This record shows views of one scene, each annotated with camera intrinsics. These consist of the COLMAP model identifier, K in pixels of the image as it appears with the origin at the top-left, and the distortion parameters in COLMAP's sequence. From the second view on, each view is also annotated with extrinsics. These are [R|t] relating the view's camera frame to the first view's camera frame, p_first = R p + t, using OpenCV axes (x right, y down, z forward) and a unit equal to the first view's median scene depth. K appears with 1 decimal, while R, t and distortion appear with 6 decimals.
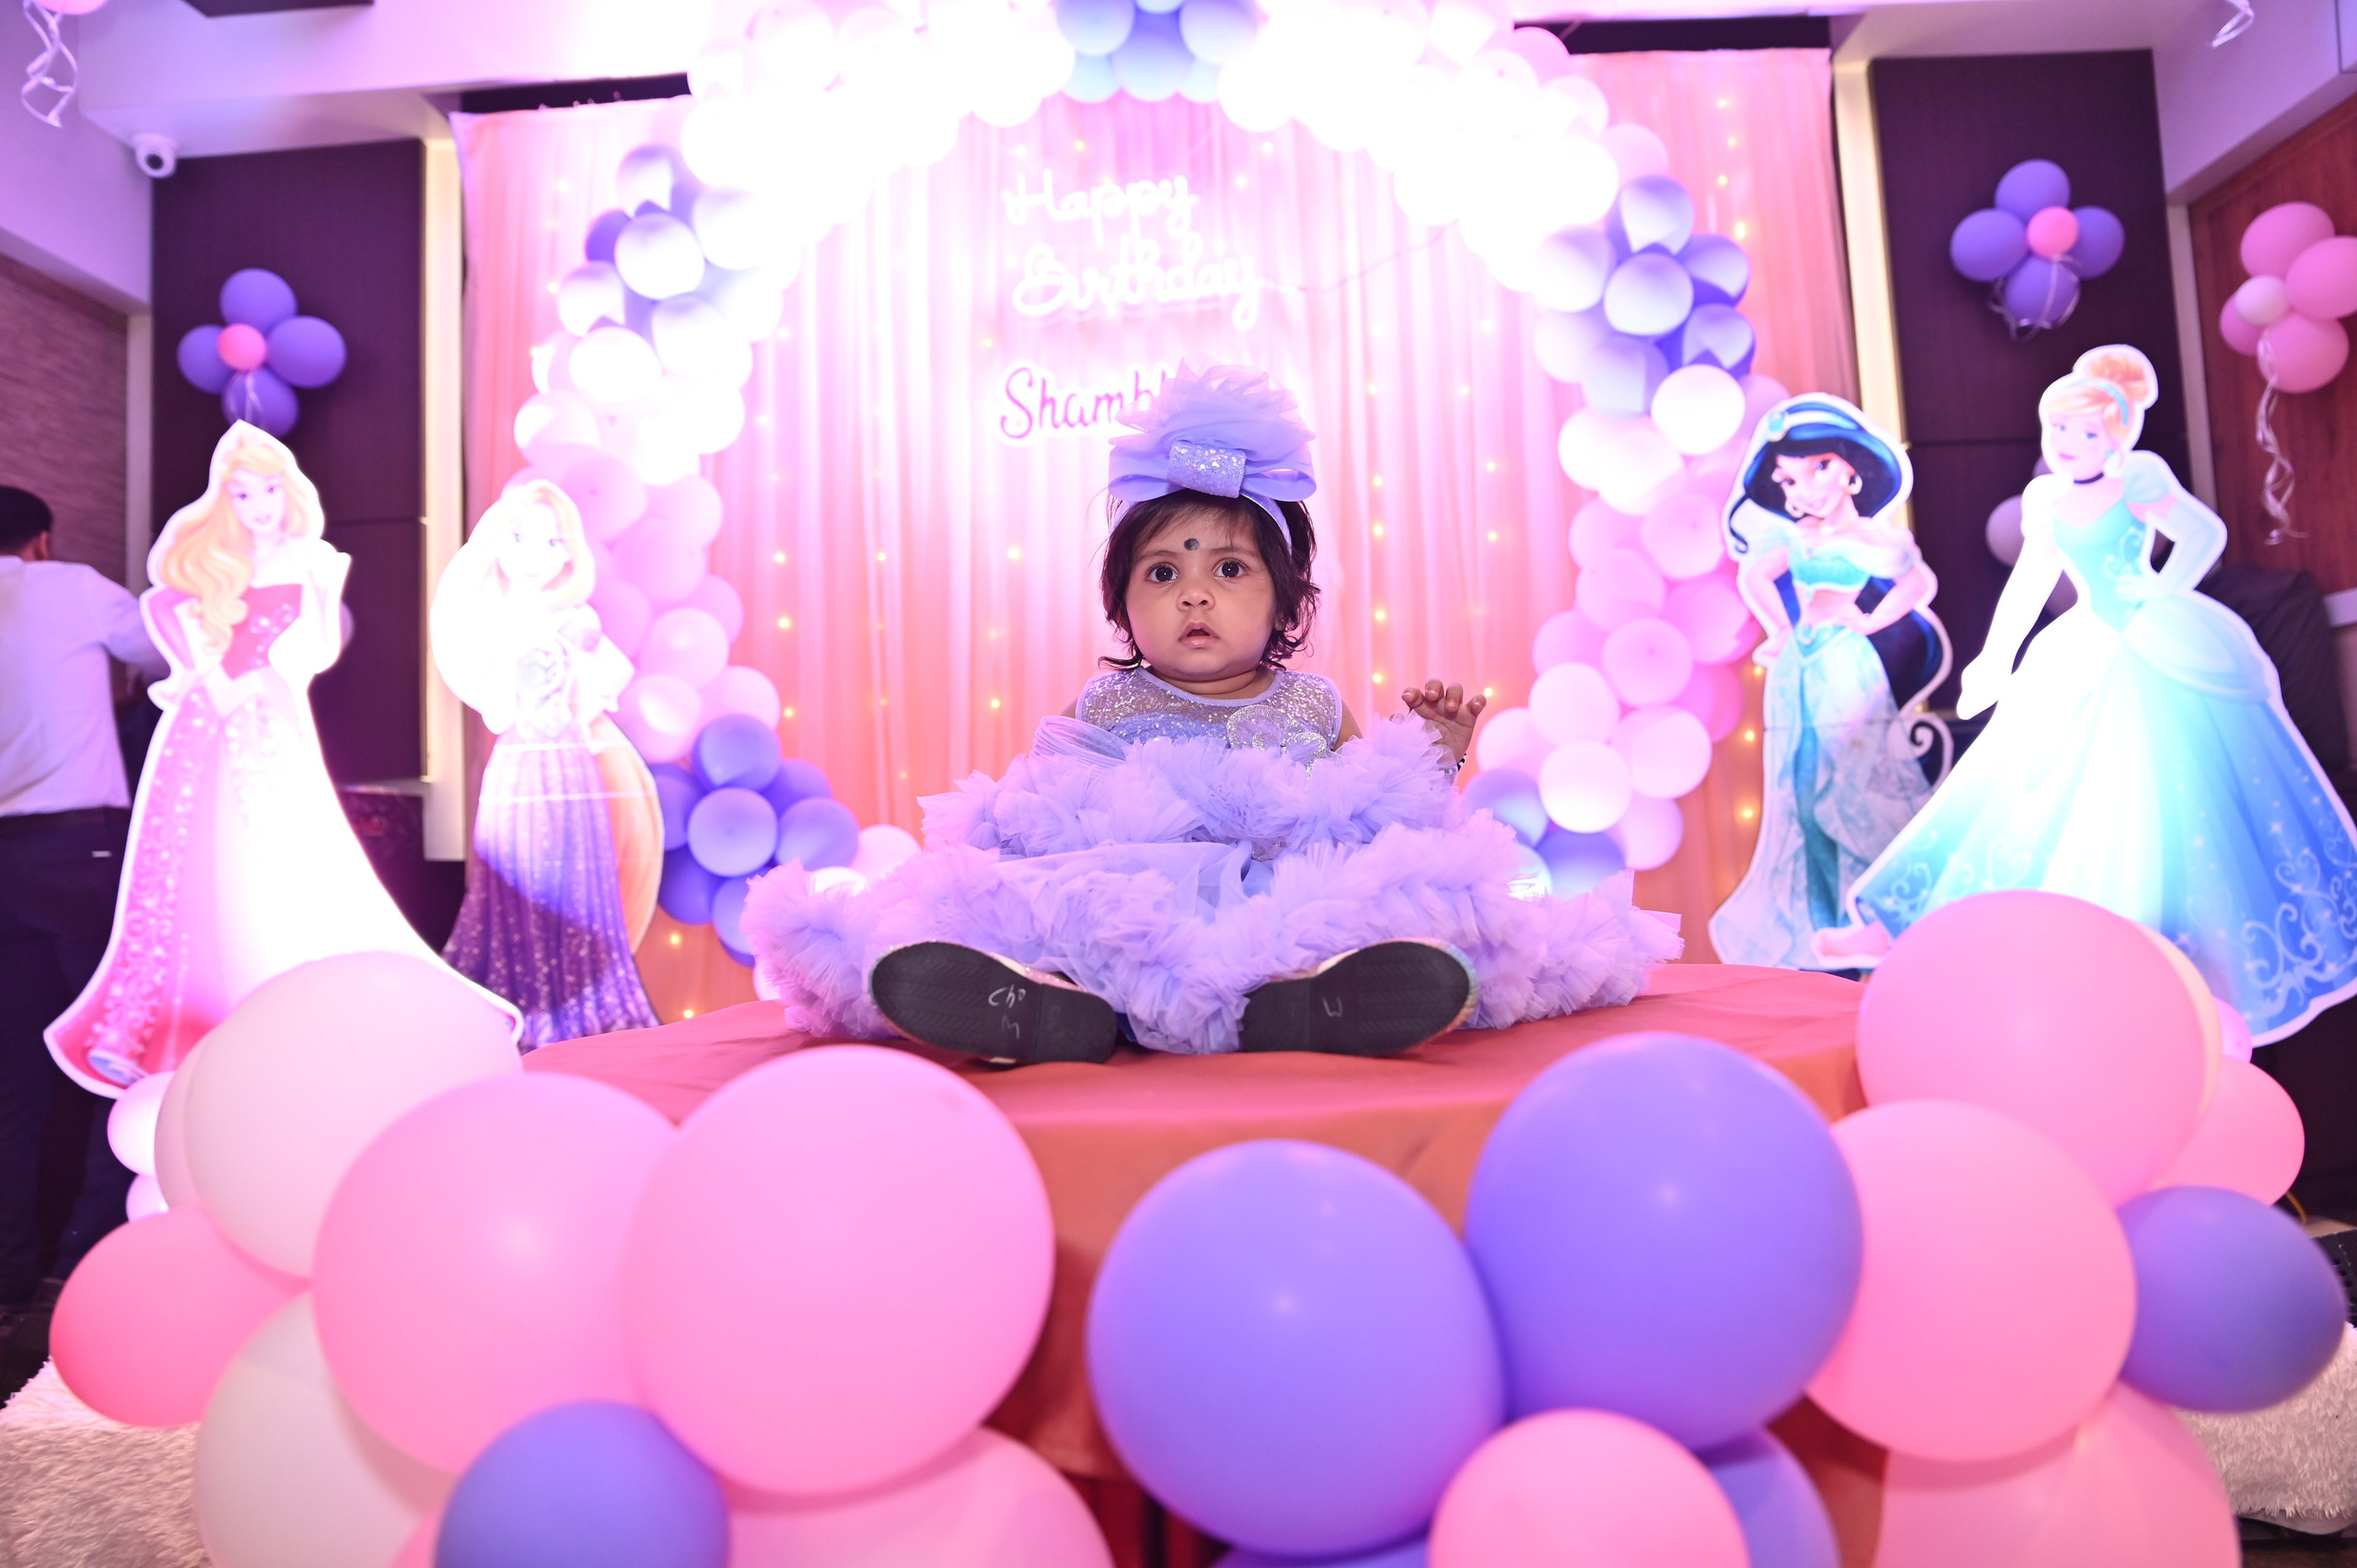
lens RADIAL K [[1677.3, 0, 1202.8], [0, 1677.3, 747.6], [0, 0, 1]] dist [-0.077368, 0.060297]
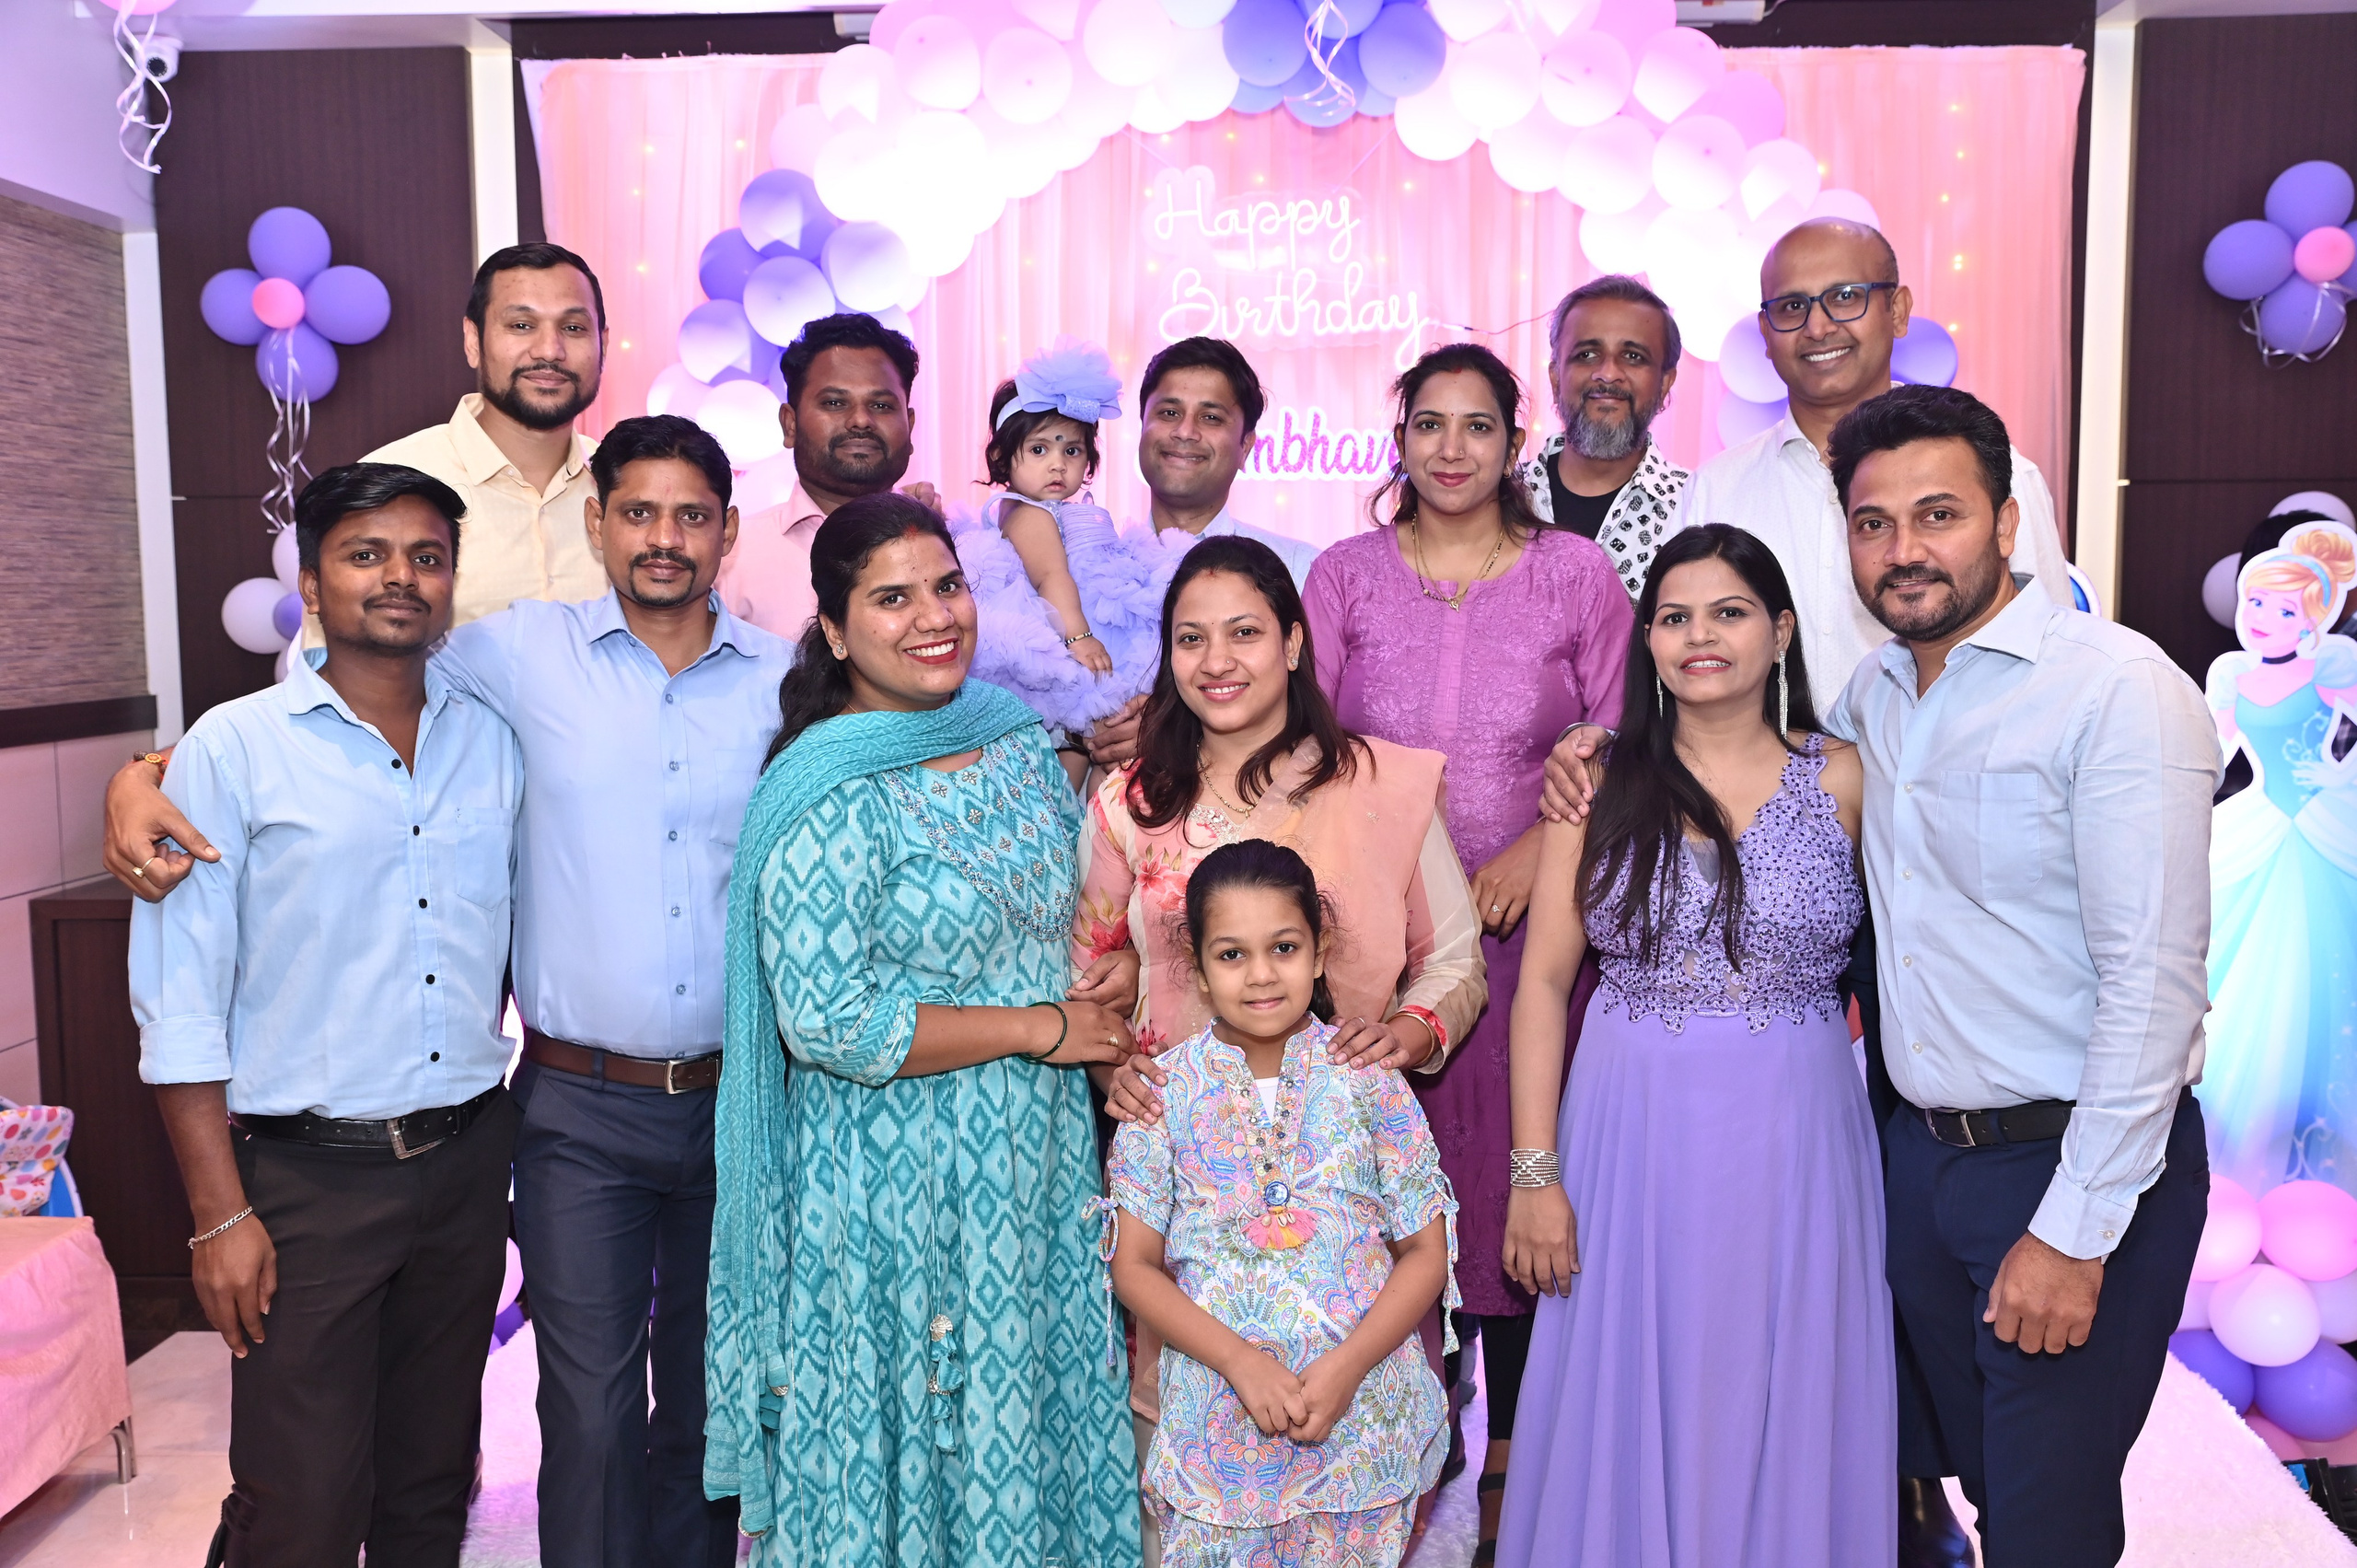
lens RADIAL K [[2258.4, 0, 1198.7], [0, 2258.4, 783.2], [0, 0, 1]] dist [0.018614, 0.000000]
pose [[0.999322, 0.035874, -0.008239, -0.076430], [-0.033834, 0.983412, 0.178201, -0.263162], [0.014495, -0.177802, 0.983960, -0.296424]]
